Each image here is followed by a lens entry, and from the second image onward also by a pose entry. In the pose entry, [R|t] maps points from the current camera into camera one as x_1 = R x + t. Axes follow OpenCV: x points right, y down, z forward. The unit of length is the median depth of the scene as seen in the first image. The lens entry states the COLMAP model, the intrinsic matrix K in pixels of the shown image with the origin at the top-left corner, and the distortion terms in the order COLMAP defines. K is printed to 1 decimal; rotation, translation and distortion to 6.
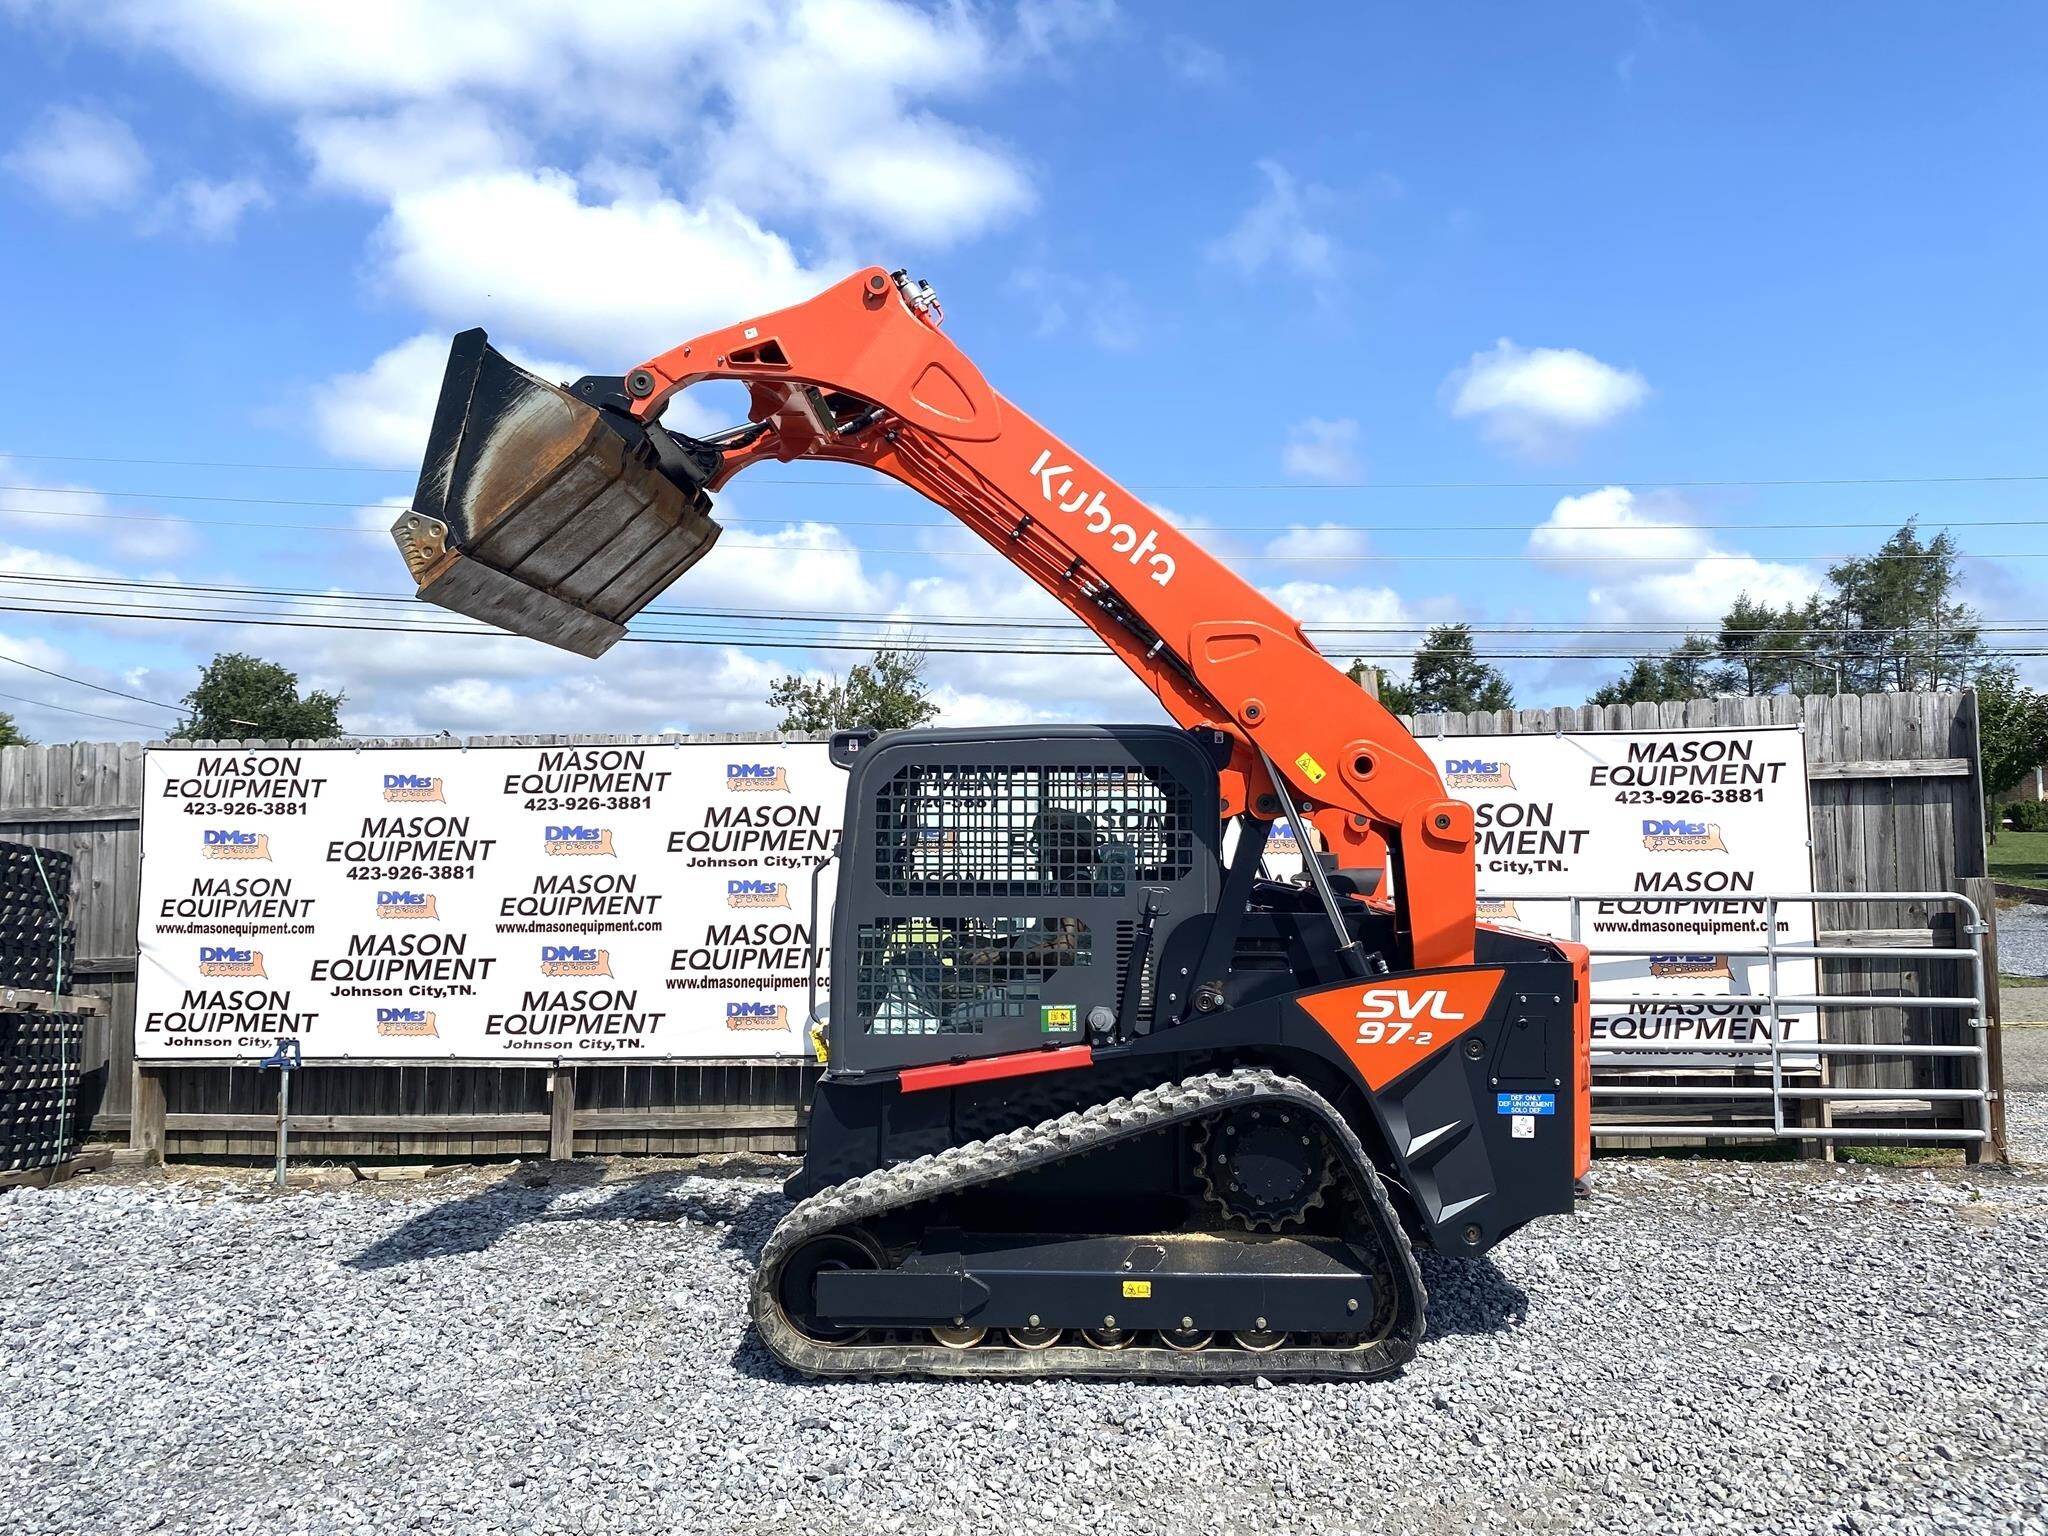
lens RADIAL K [[1571.6, 0, 1028.5], [0, 1571.6, 760.9], [0, 0, 1]] dist [0.021986, -0.018089]
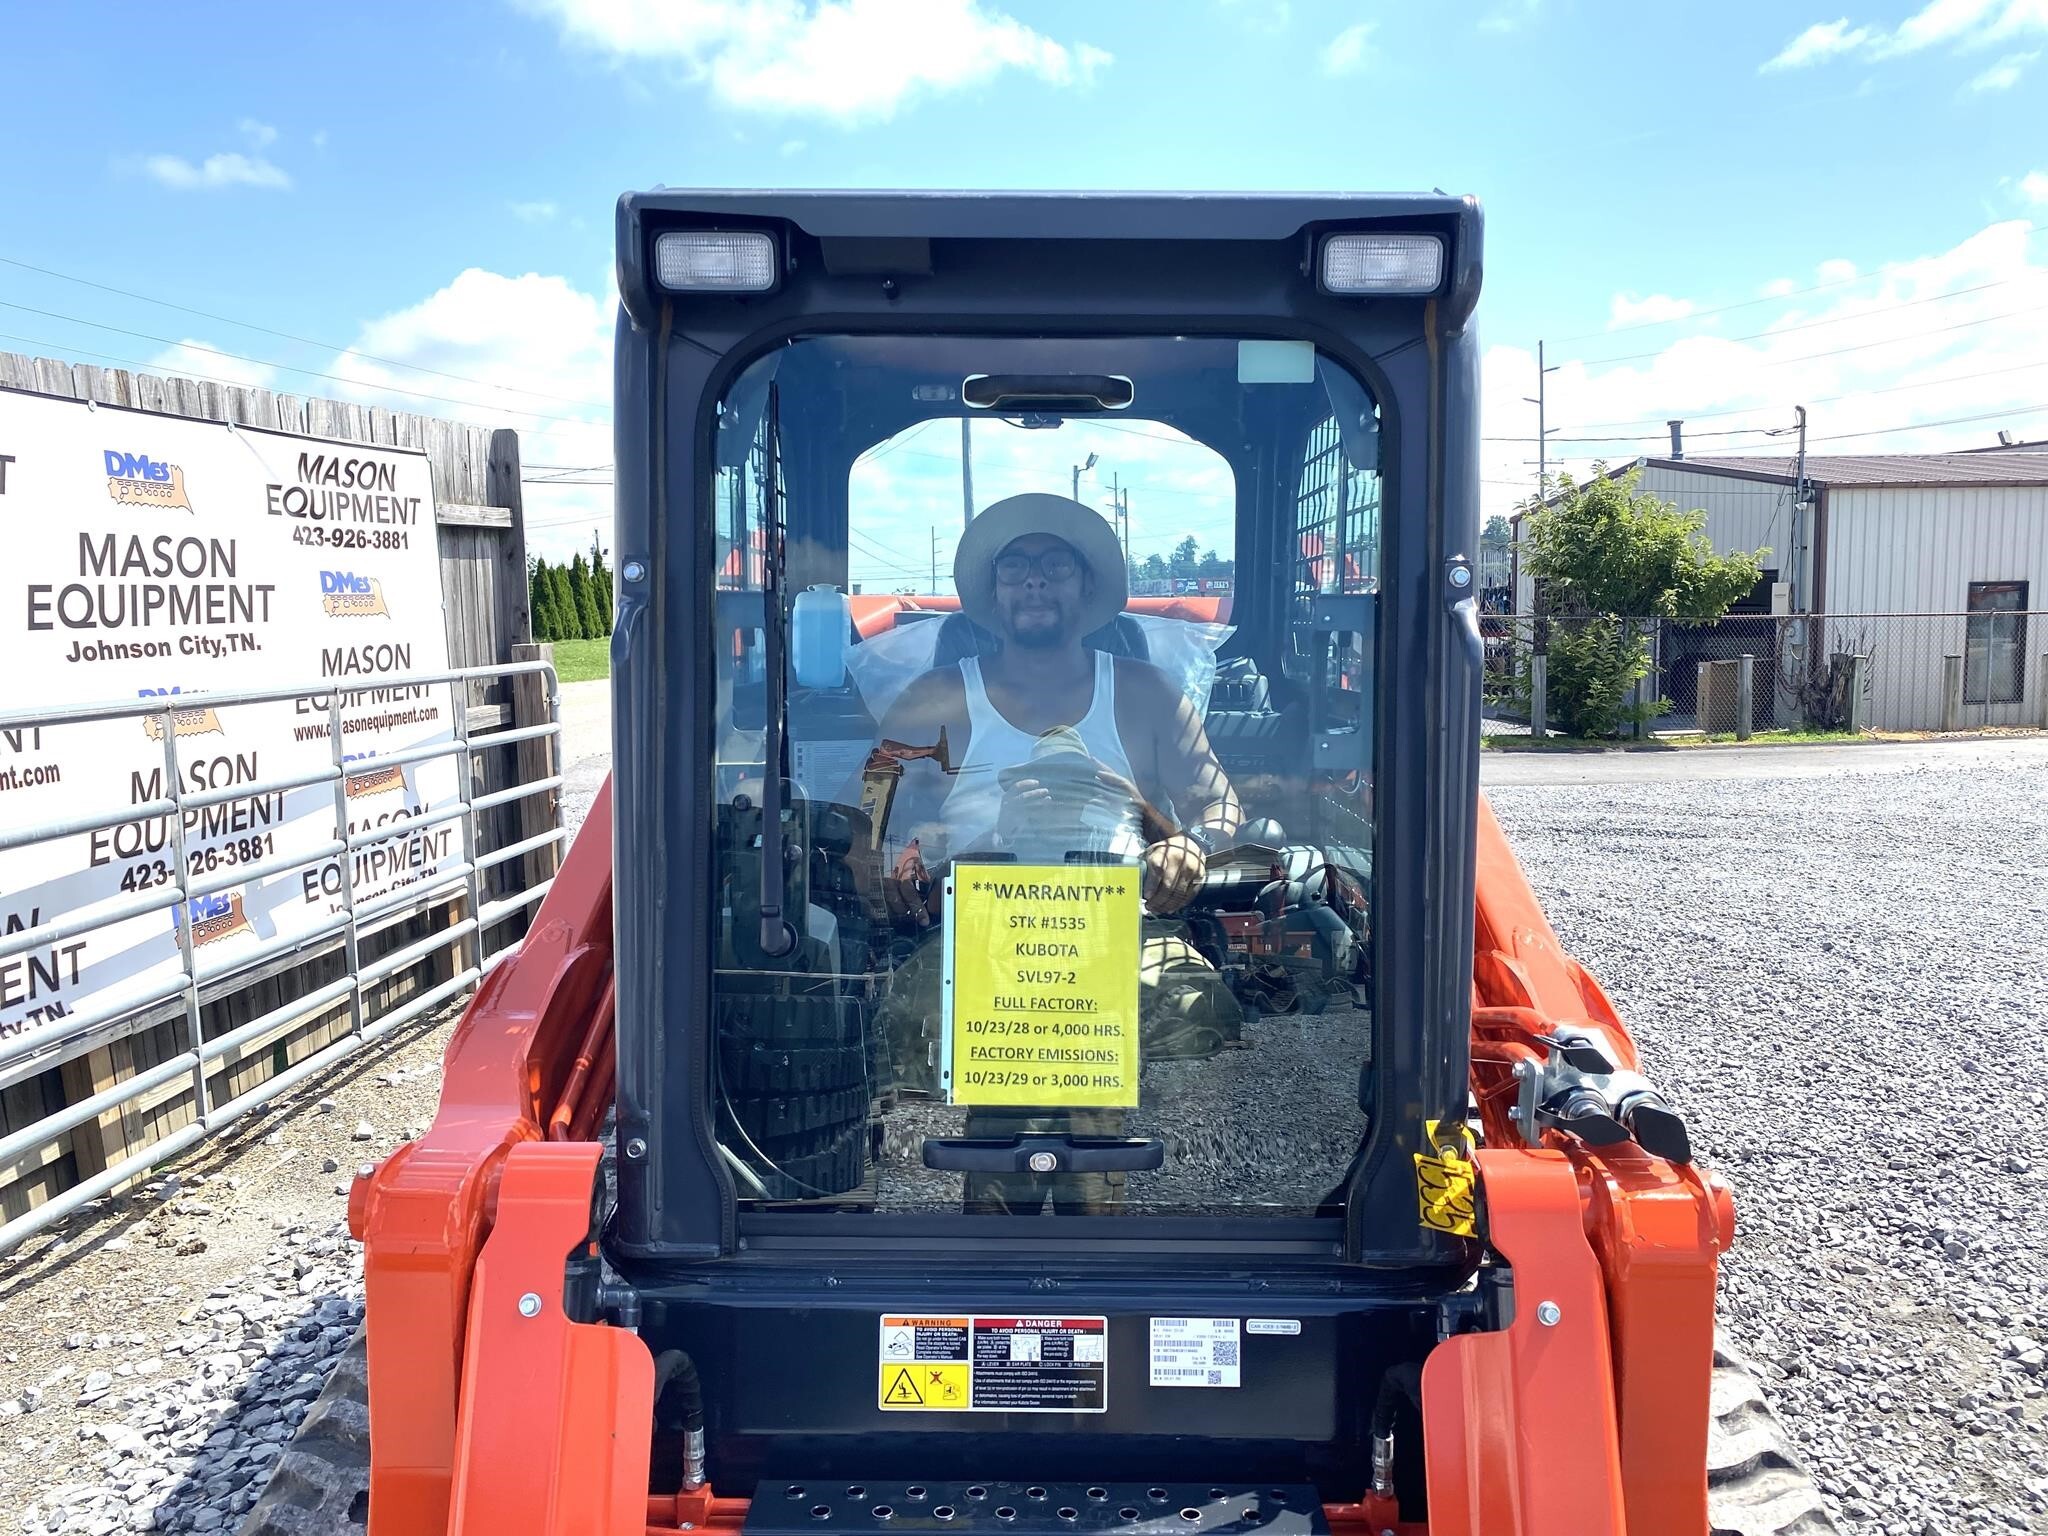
lens RADIAL K [[1571.6, 0, 1030.9], [0, 1571.6, 778.6], [0, 0, 1]] dist [0.021986, -0.018089]
pose [[0.003099, -0.108067, 0.994139, -0.287107], [-0.036417, 0.993472, 0.108108, 0.041873], [-0.999332, -0.036539, -0.000857, 0.696040]]
